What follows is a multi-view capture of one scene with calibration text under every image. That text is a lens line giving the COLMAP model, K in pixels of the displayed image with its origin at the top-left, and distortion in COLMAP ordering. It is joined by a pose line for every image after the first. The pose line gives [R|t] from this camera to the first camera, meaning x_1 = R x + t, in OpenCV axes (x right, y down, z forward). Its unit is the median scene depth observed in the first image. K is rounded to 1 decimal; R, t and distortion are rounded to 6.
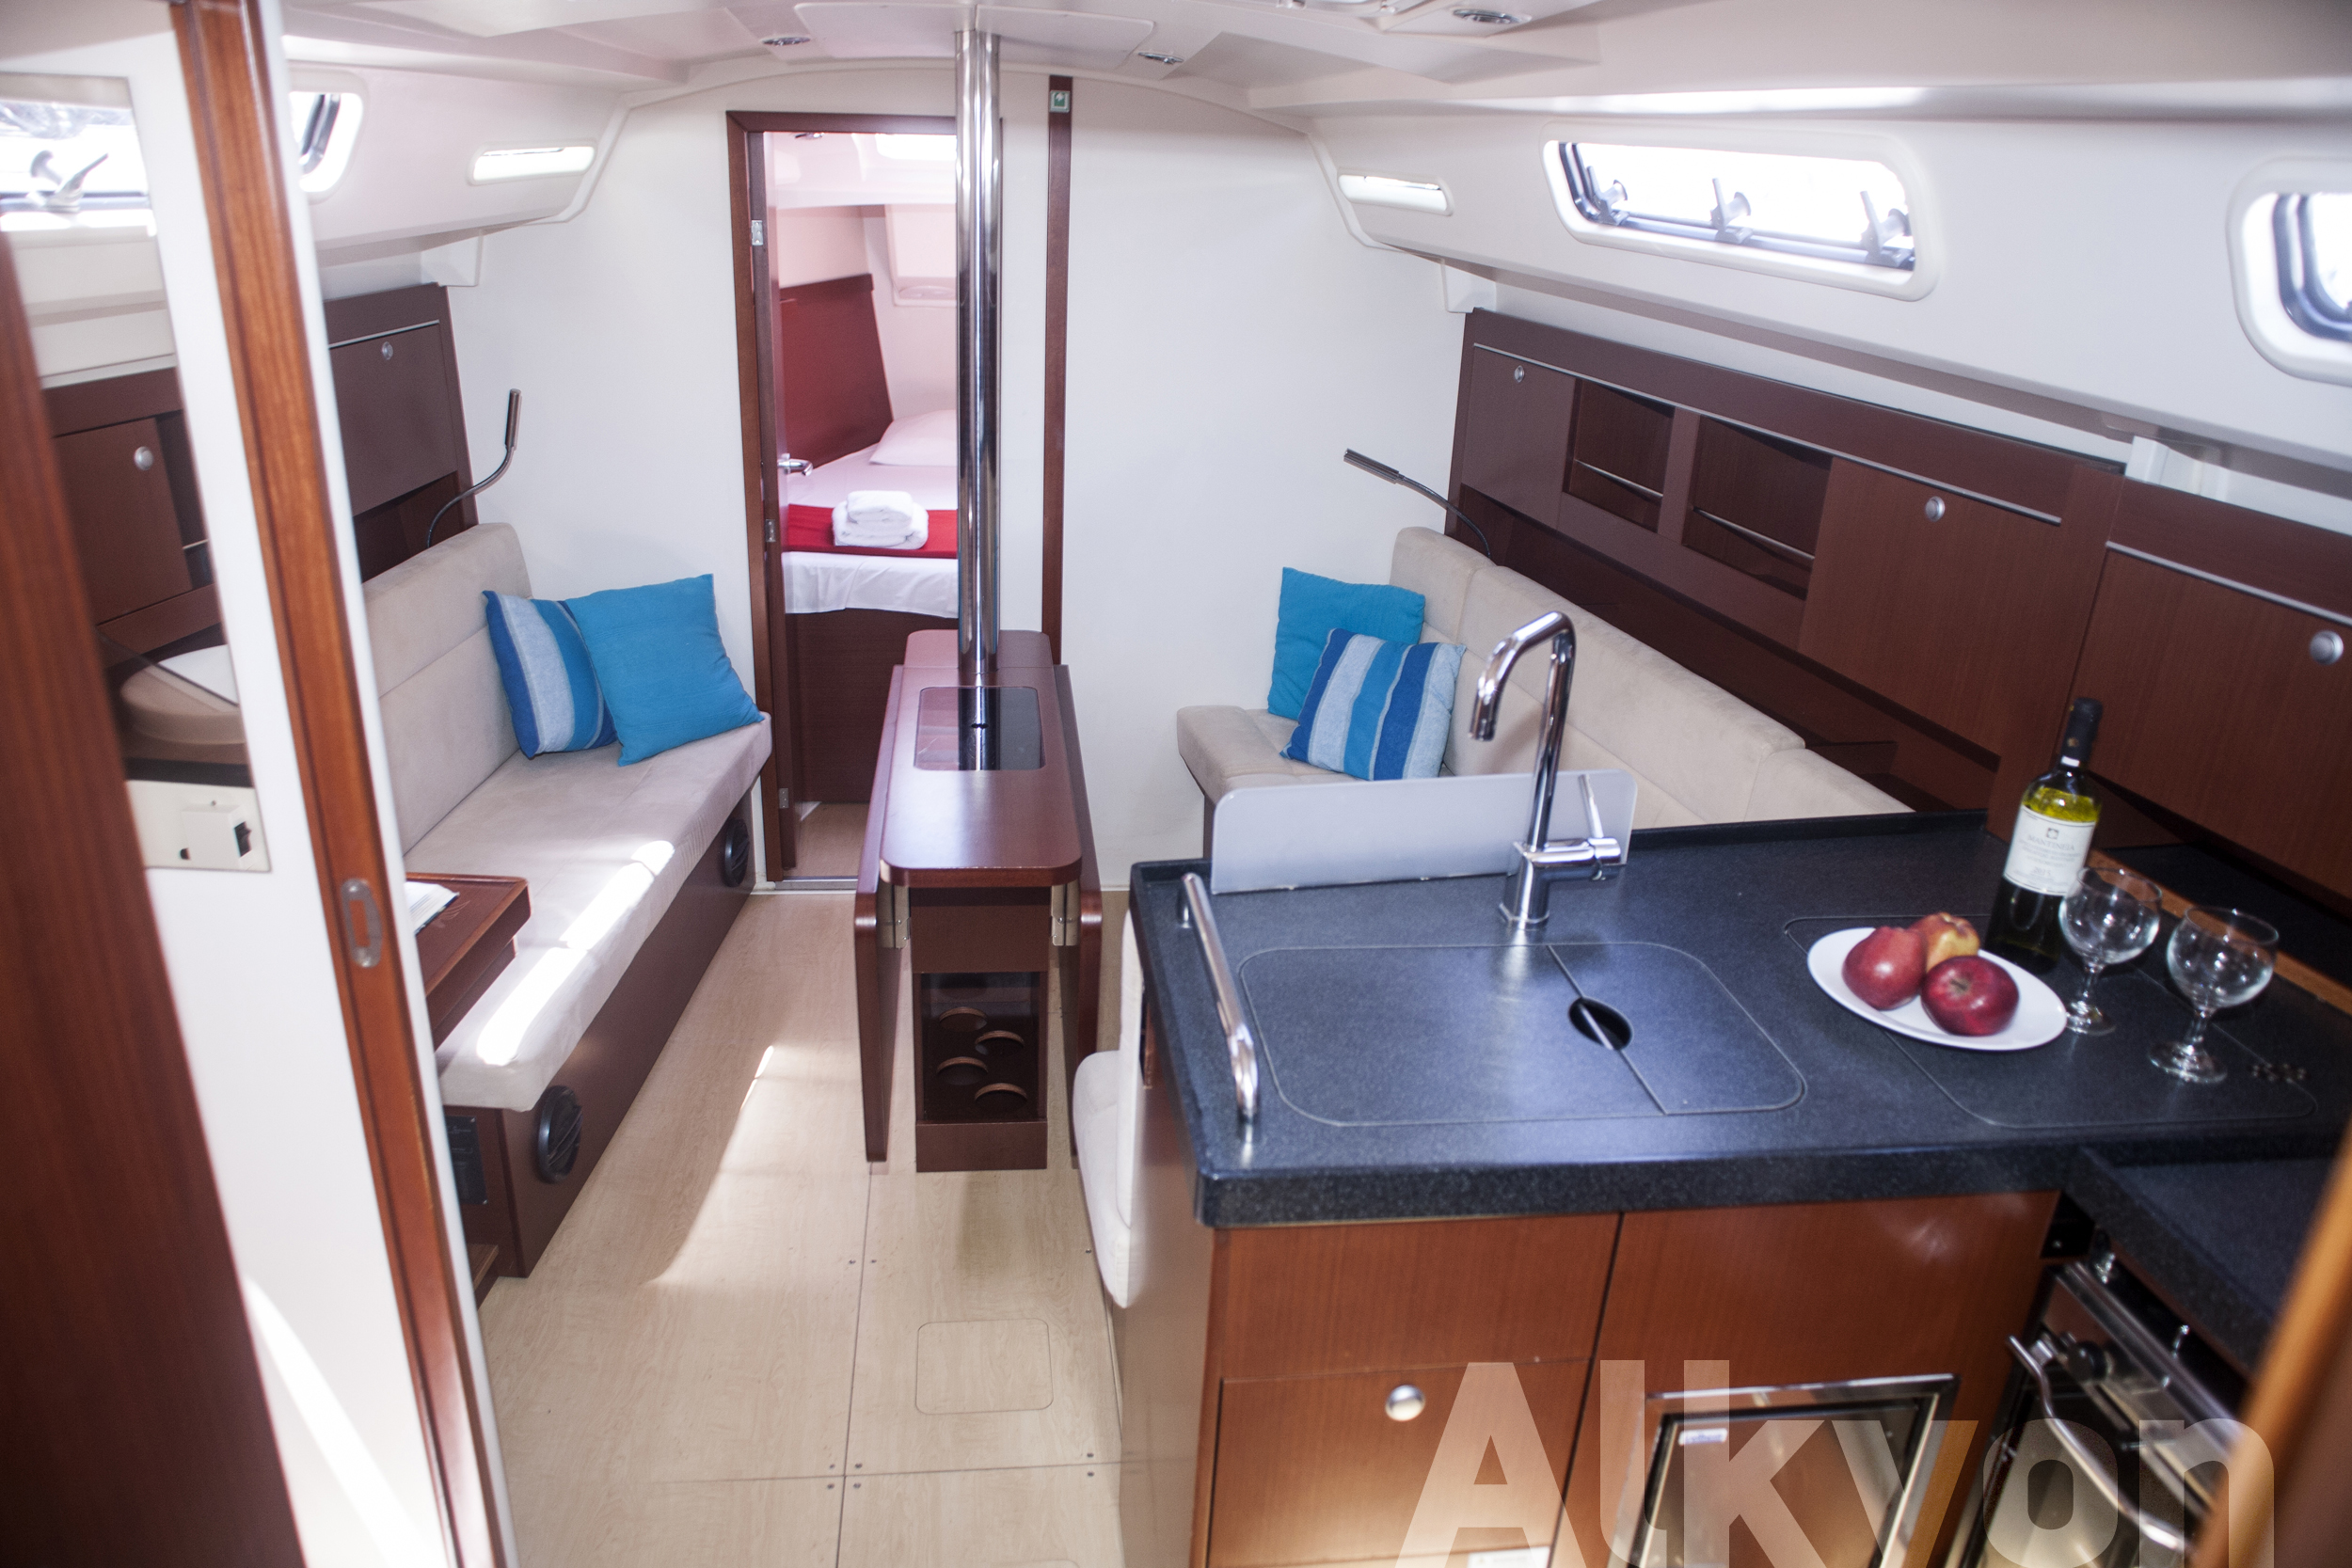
lens RADIAL K [[1640.2, 0, 1173.9], [0, 1640.2, 818.4], [0, 0, 1]] dist [-0.074259, 0.004836]
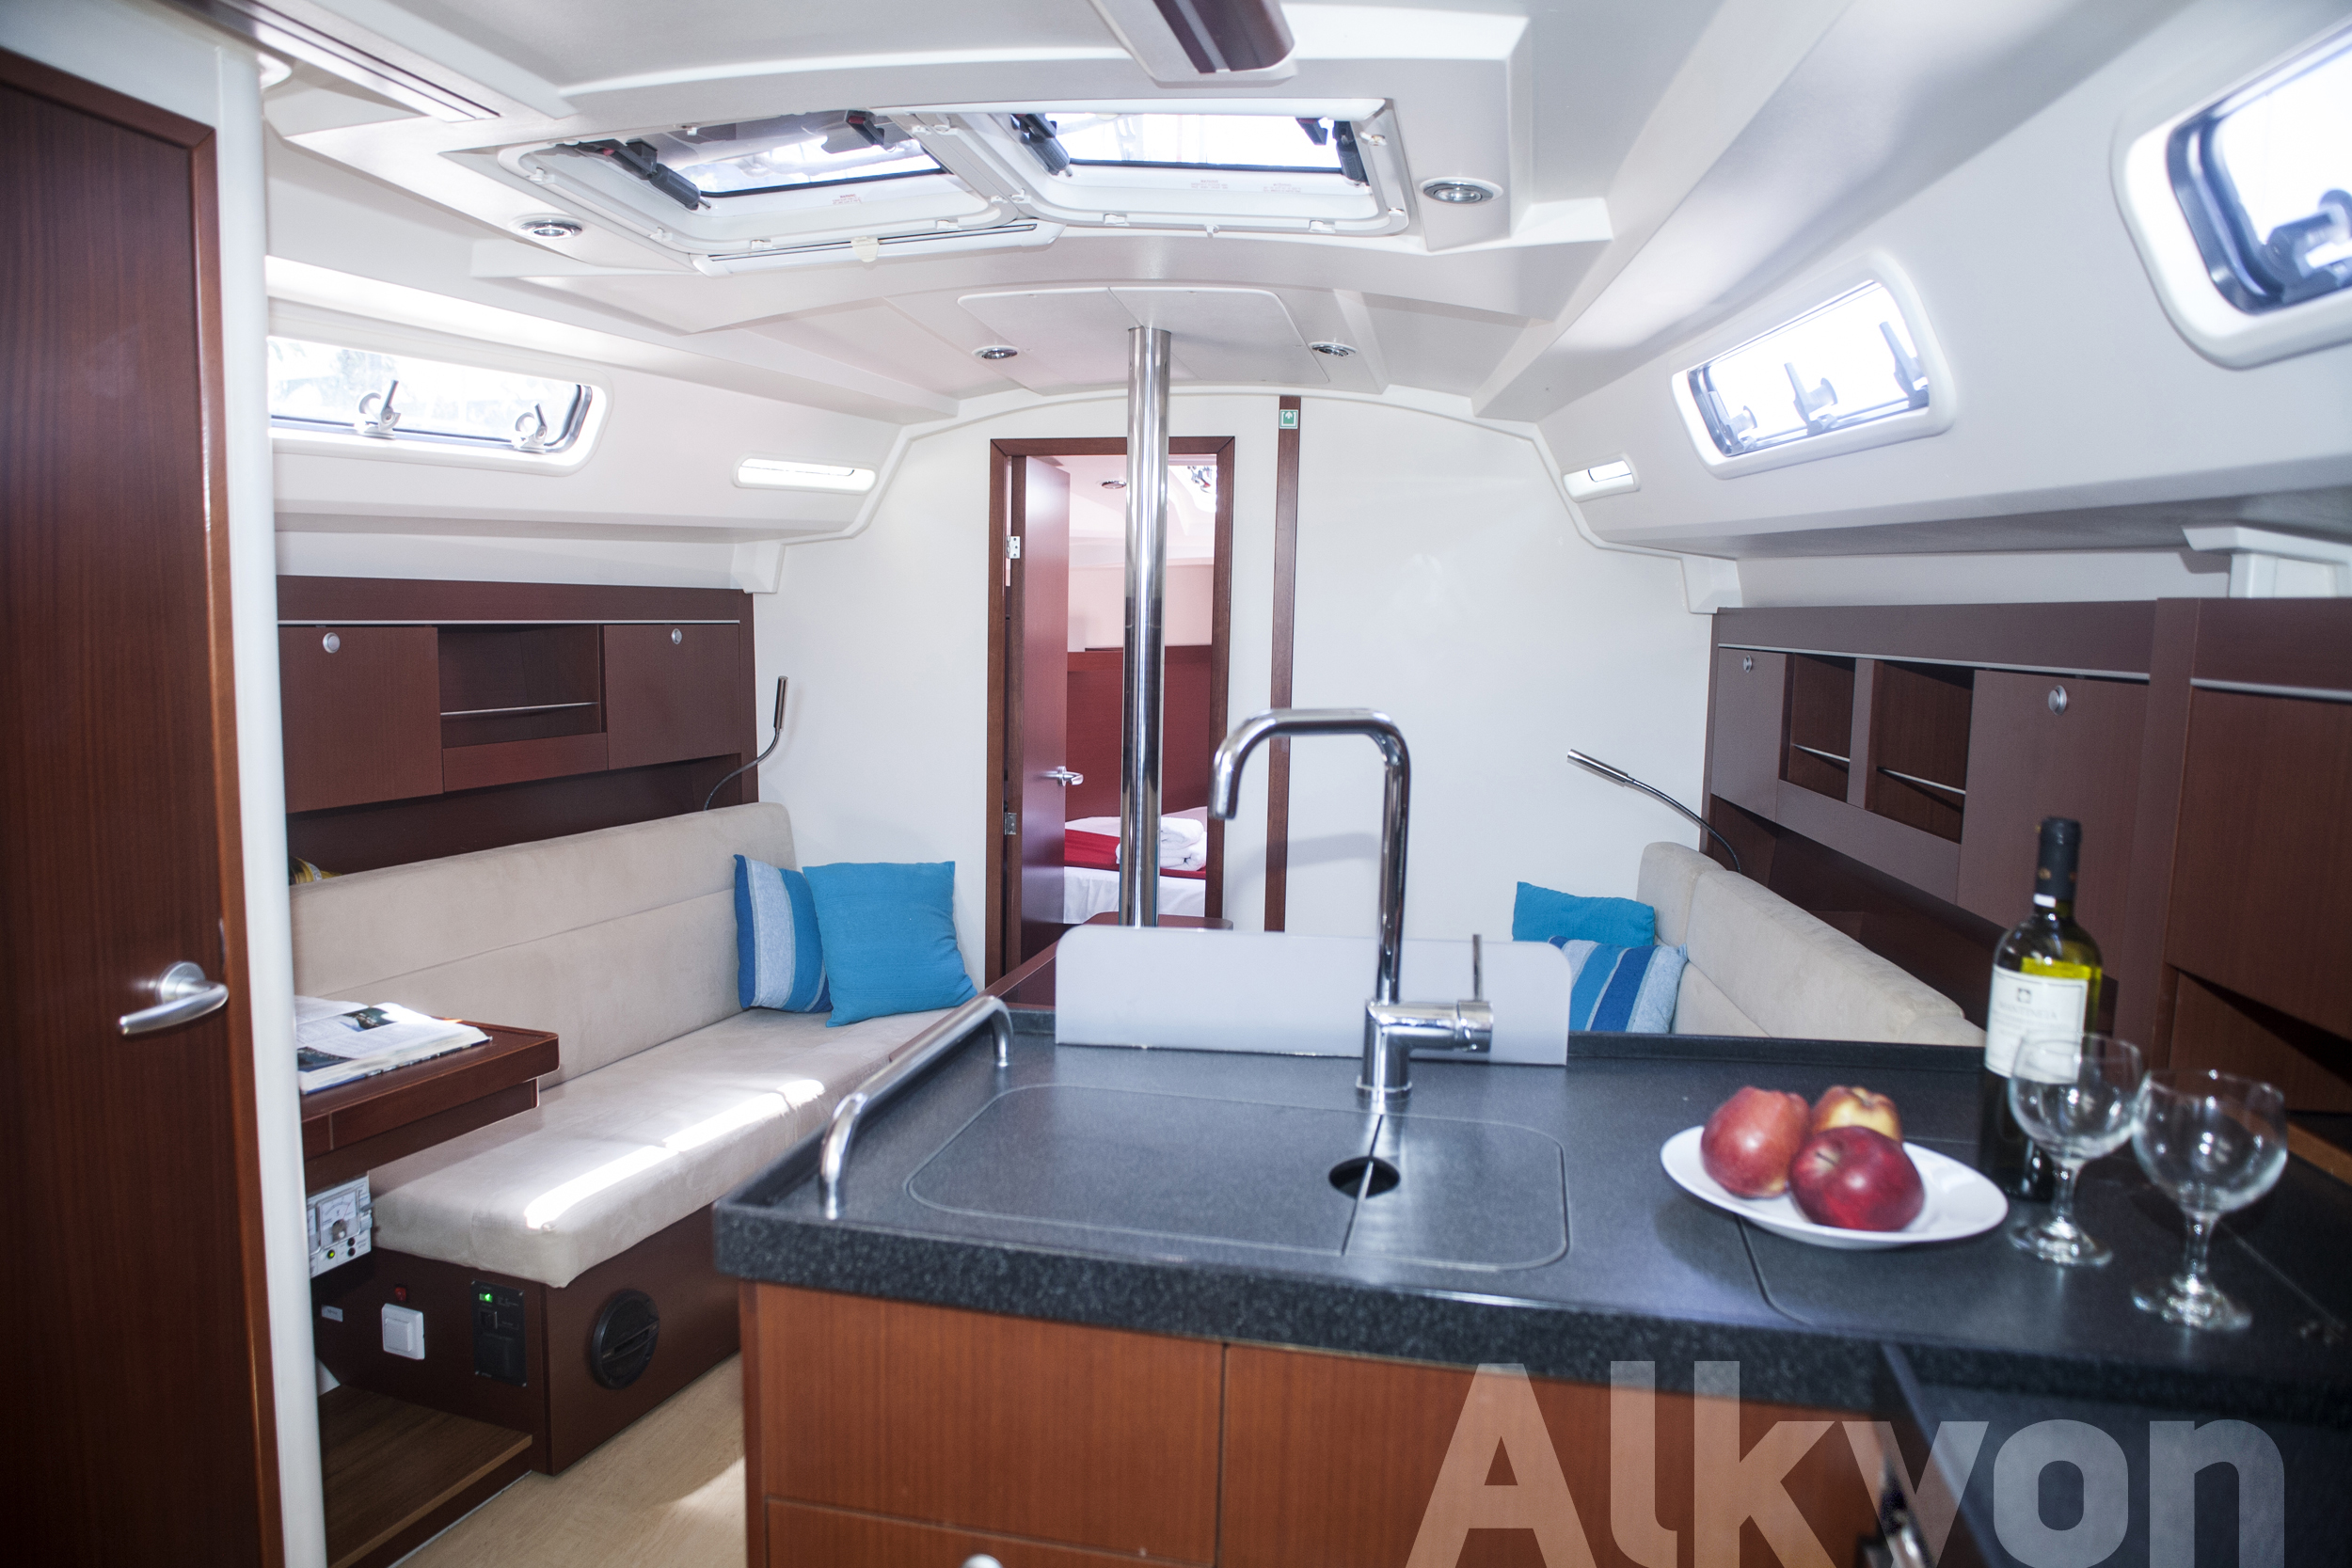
lens RADIAL K [[1640.2, 0, 1173.9], [0, 1640.2, 818.4], [0, 0, 1]] dist [-0.074259, 0.004836]
pose [[0.942421, 0.020851, -0.333778, 0.293679], [-0.112808, 0.959381, -0.258580, 0.116957], [0.314829, 0.281344, 0.906493, 0.121563]]
